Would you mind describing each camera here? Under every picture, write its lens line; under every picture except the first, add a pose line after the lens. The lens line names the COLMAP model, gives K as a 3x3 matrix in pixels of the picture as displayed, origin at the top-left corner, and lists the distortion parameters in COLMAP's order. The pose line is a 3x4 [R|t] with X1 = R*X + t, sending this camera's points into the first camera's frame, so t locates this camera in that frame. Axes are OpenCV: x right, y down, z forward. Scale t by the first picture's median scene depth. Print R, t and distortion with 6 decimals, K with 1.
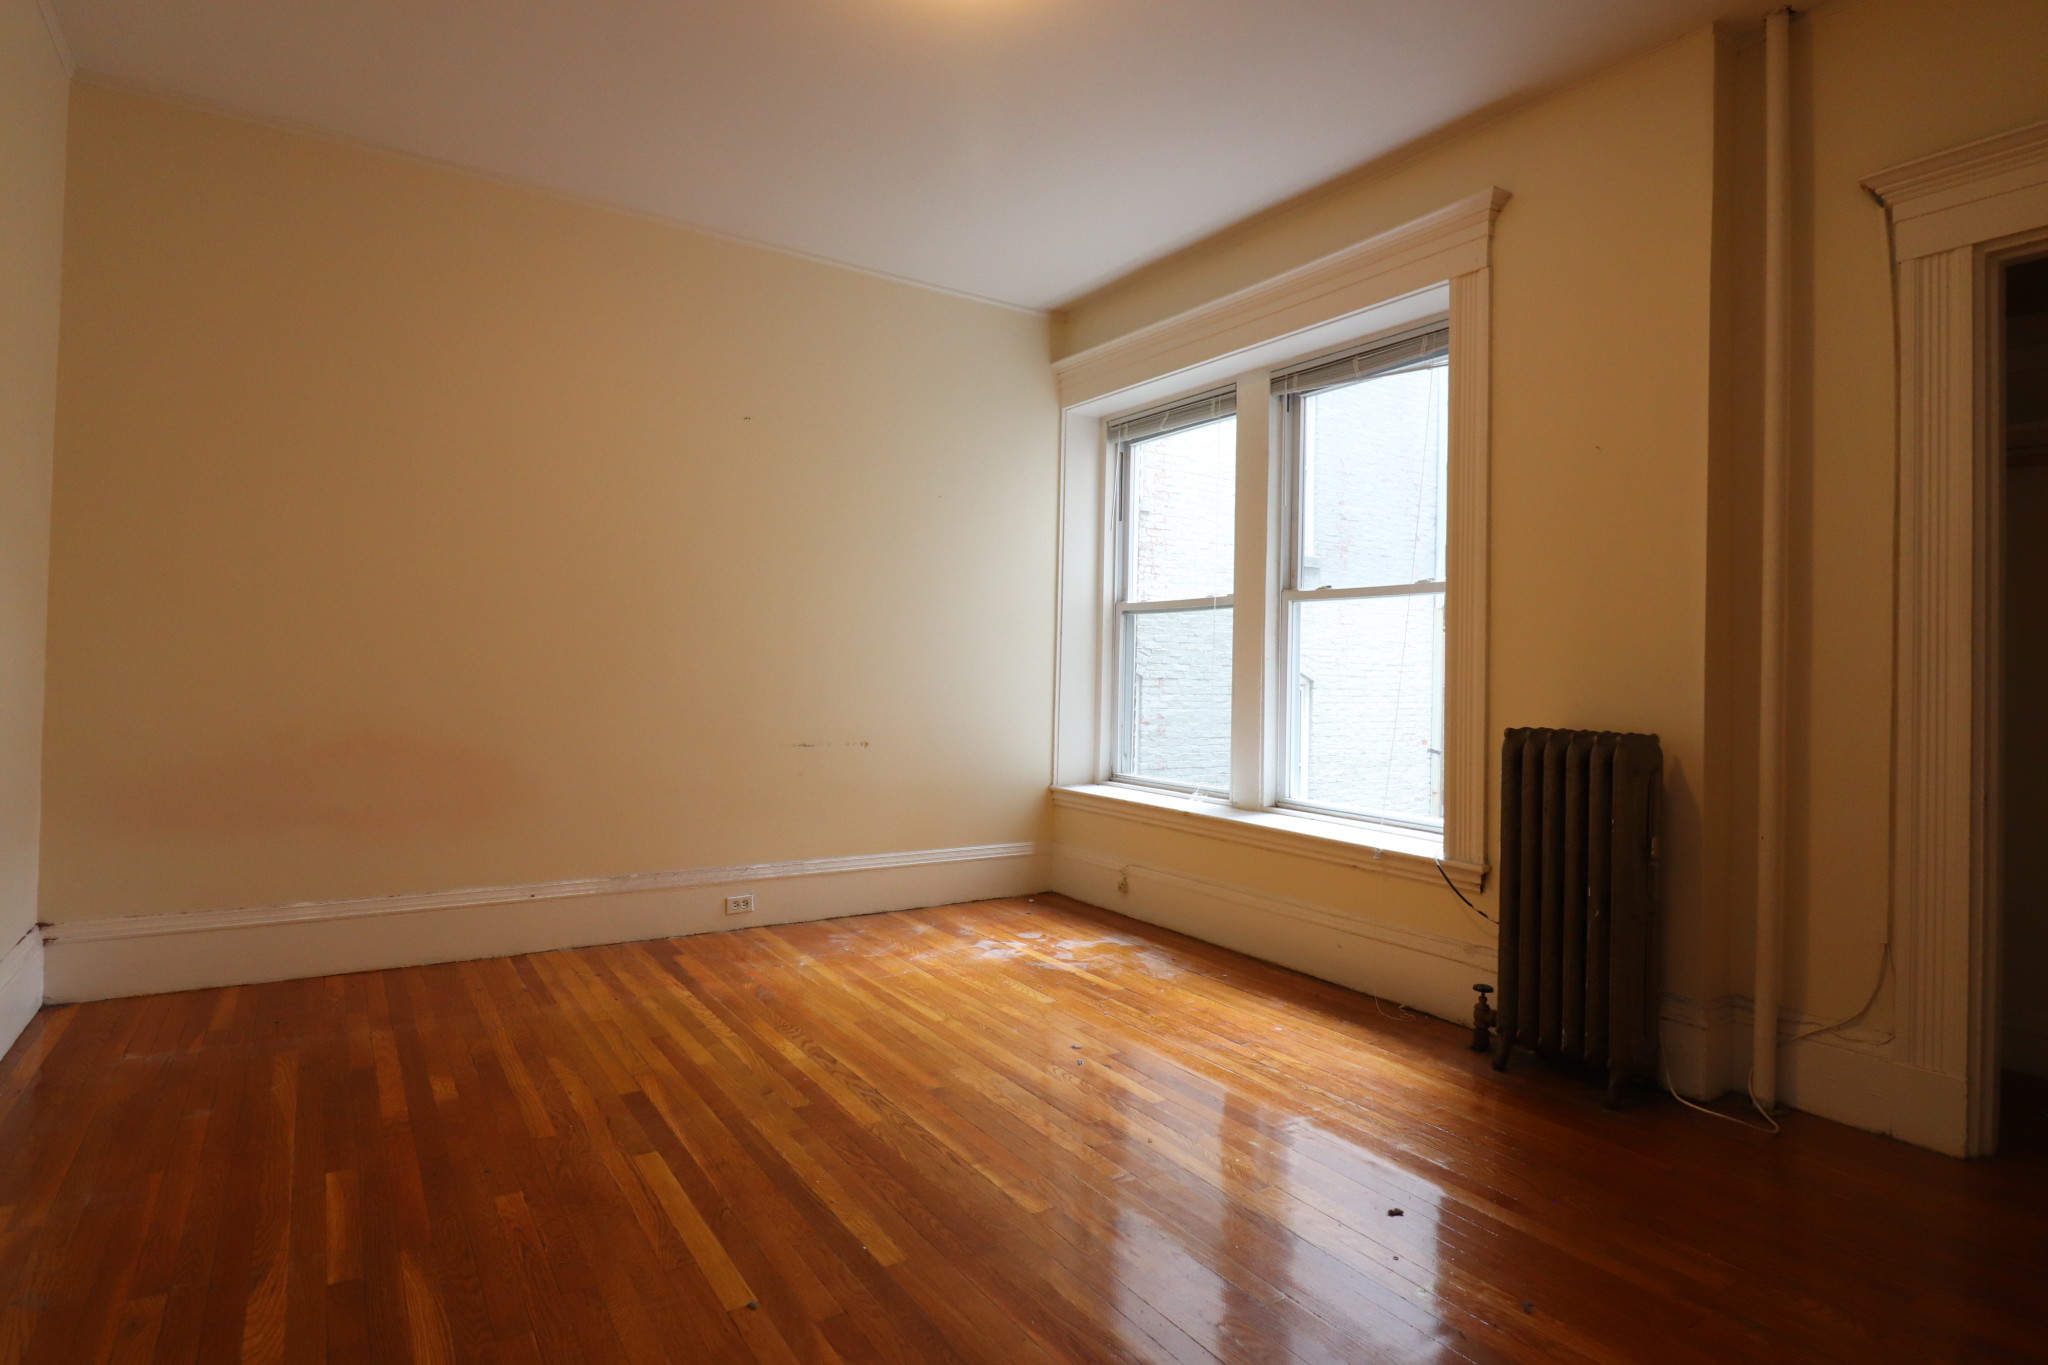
lens RADIAL K [[1069.9, 0, 1022.1], [0, 1069.9, 661.6], [0, 0, 1]] dist [0.004828, -0.012391]
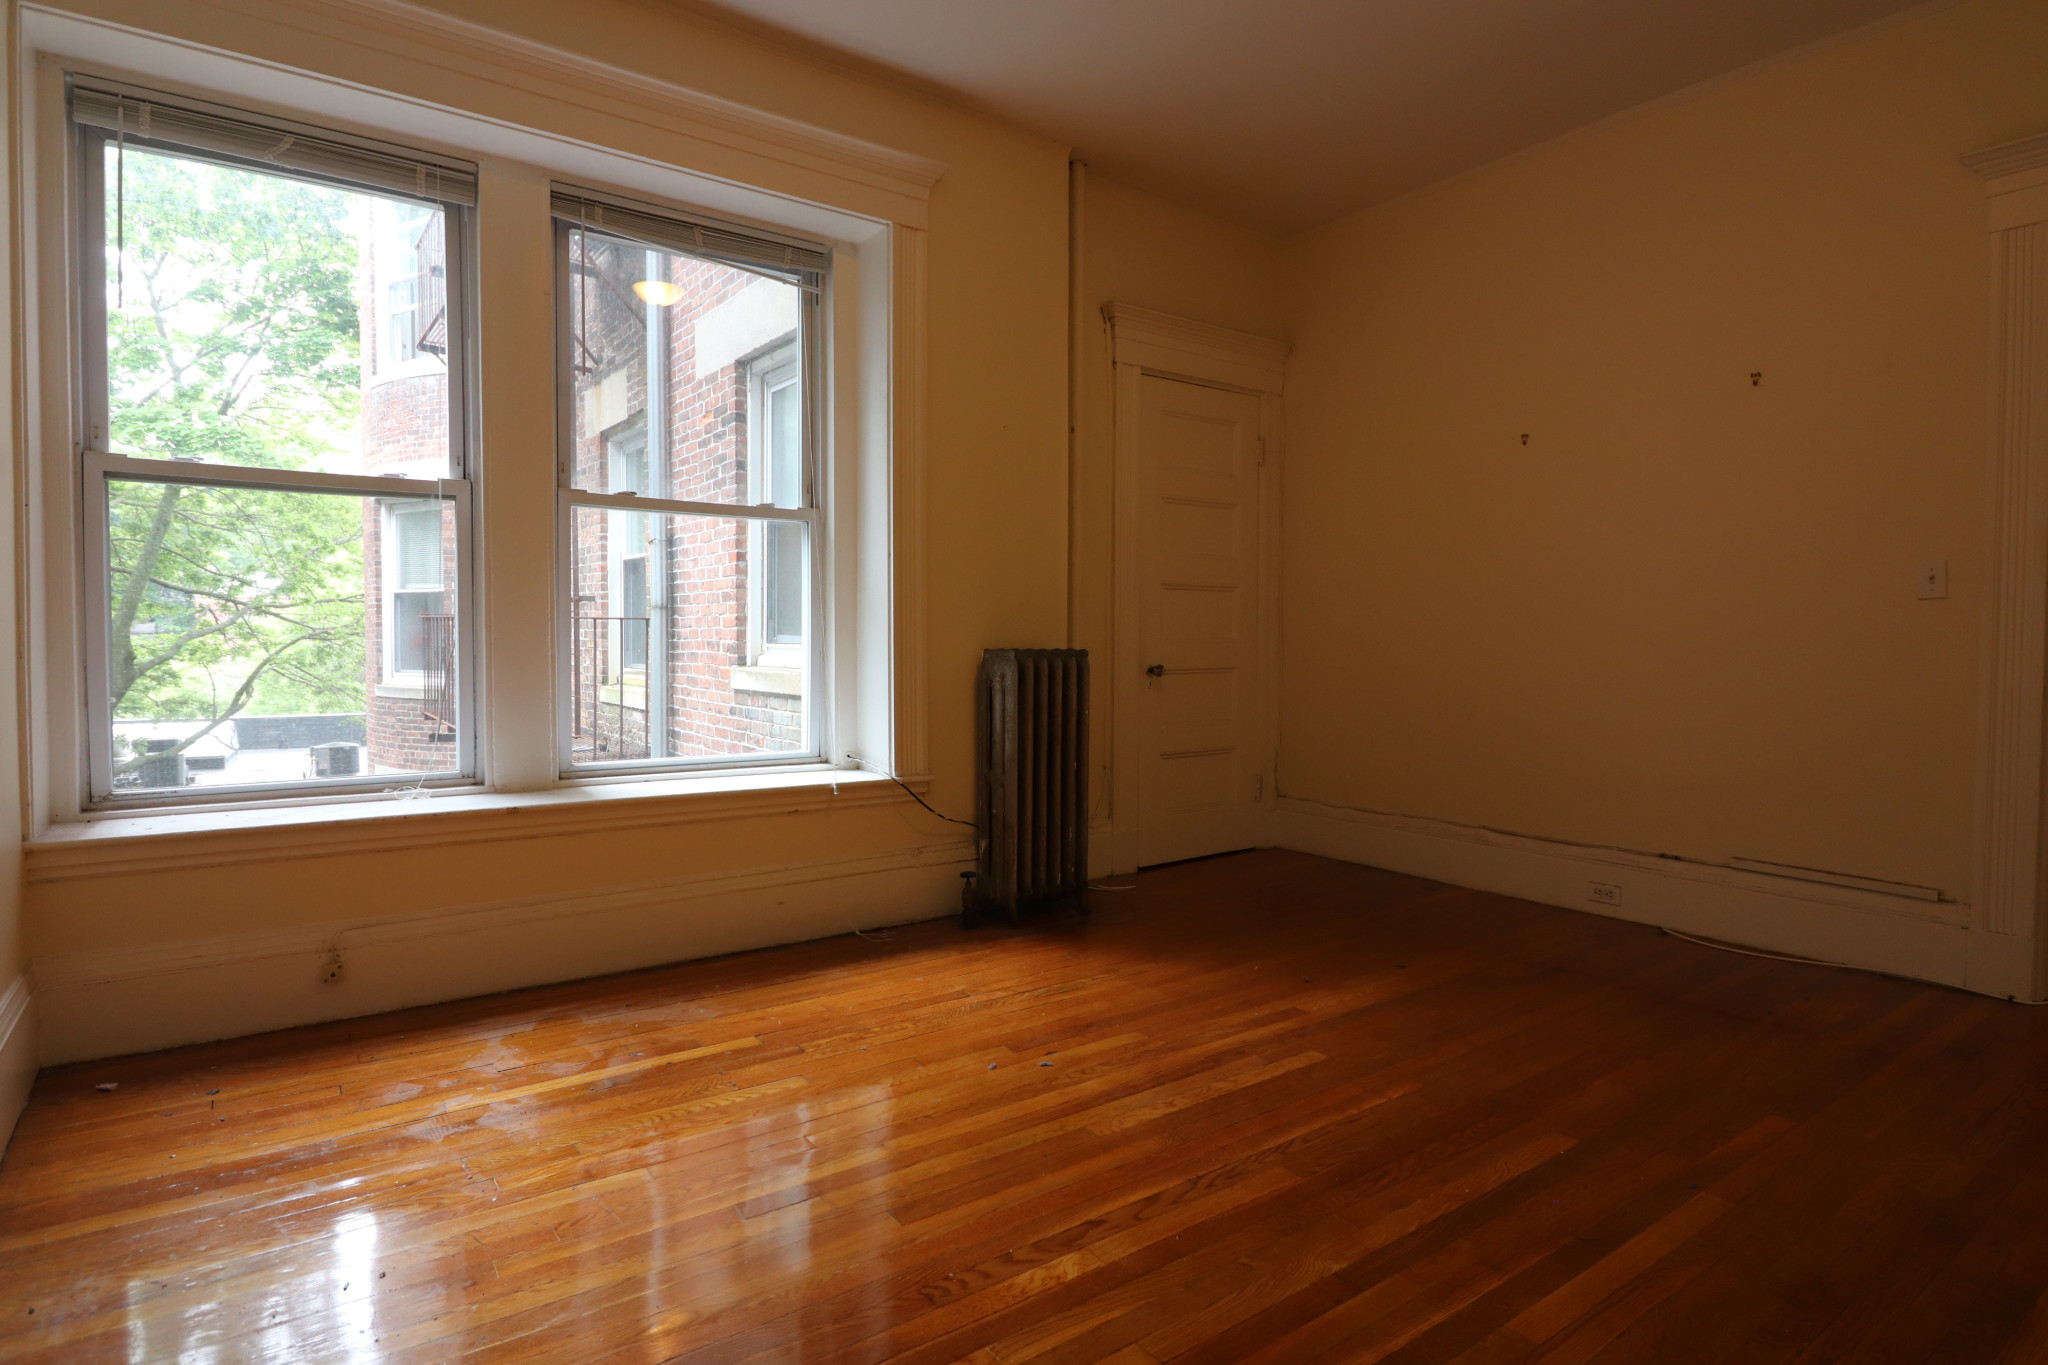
lens RADIAL K [[1069.9, 0, 1022.1], [0, 1069.9, 661.6], [0, 0, 1]] dist [0.004828, -0.012391]
pose [[-0.041029, -0.049691, 0.997922, -0.723839], [-0.019096, 0.998619, 0.048941, 0.015949], [-0.998975, -0.017048, -0.041921, 0.996372]]
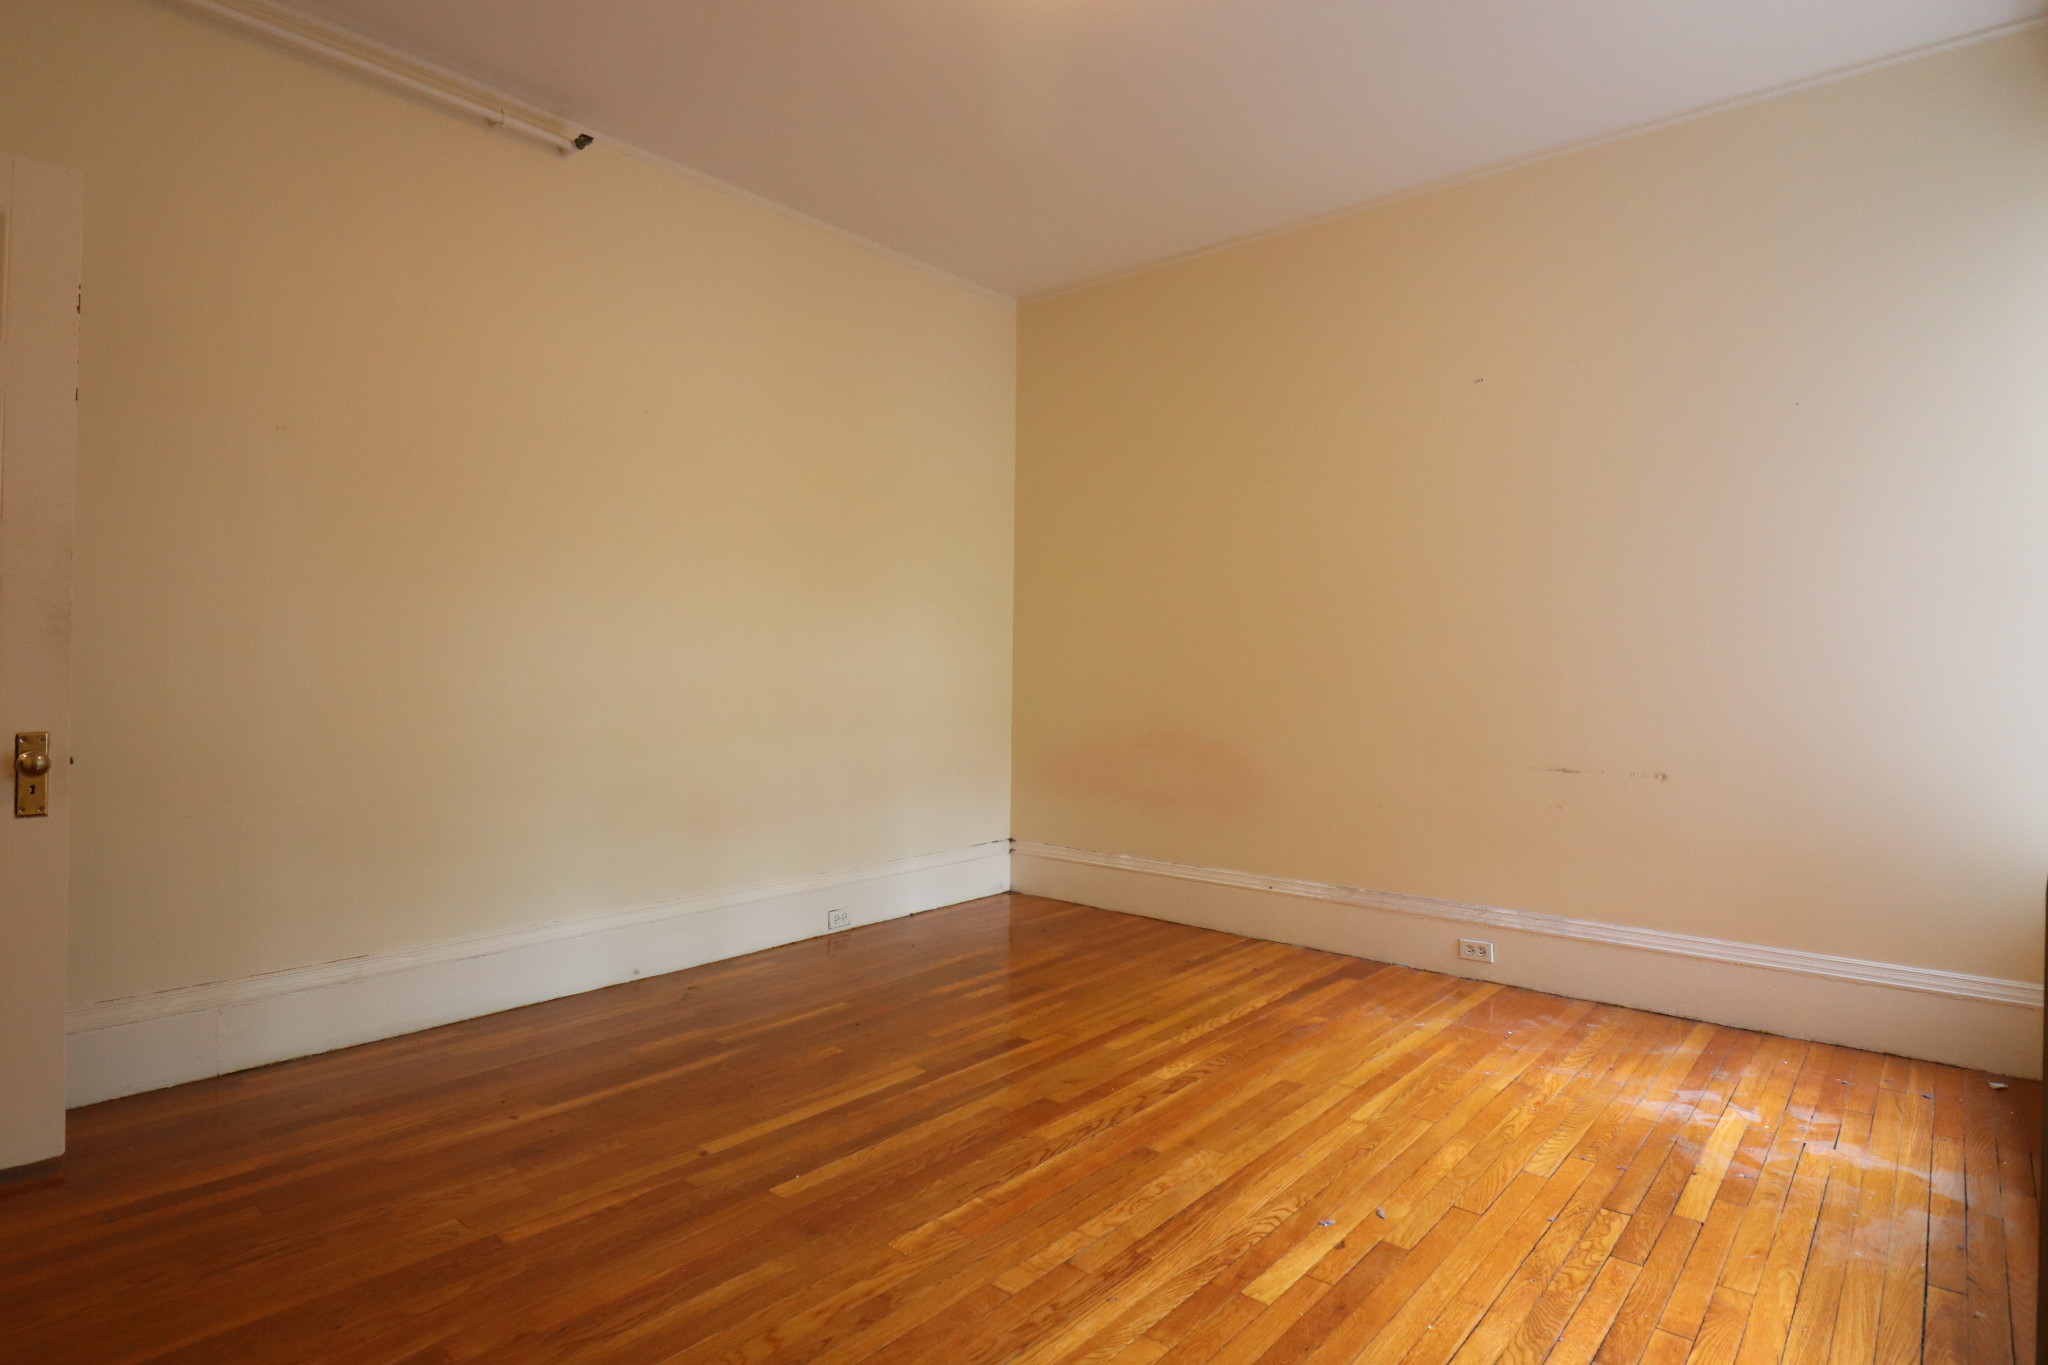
lens RADIAL K [[1069.9, 0, 1022.1], [0, 1069.9, 661.6], [0, 0, 1]] dist [0.004828, -0.012391]
pose [[0.268161, -0.028333, -0.962957, 0.646049], [0.010441, 0.999594, -0.026503, 0.021240], [0.963317, -0.002947, 0.268348, 0.583221]]
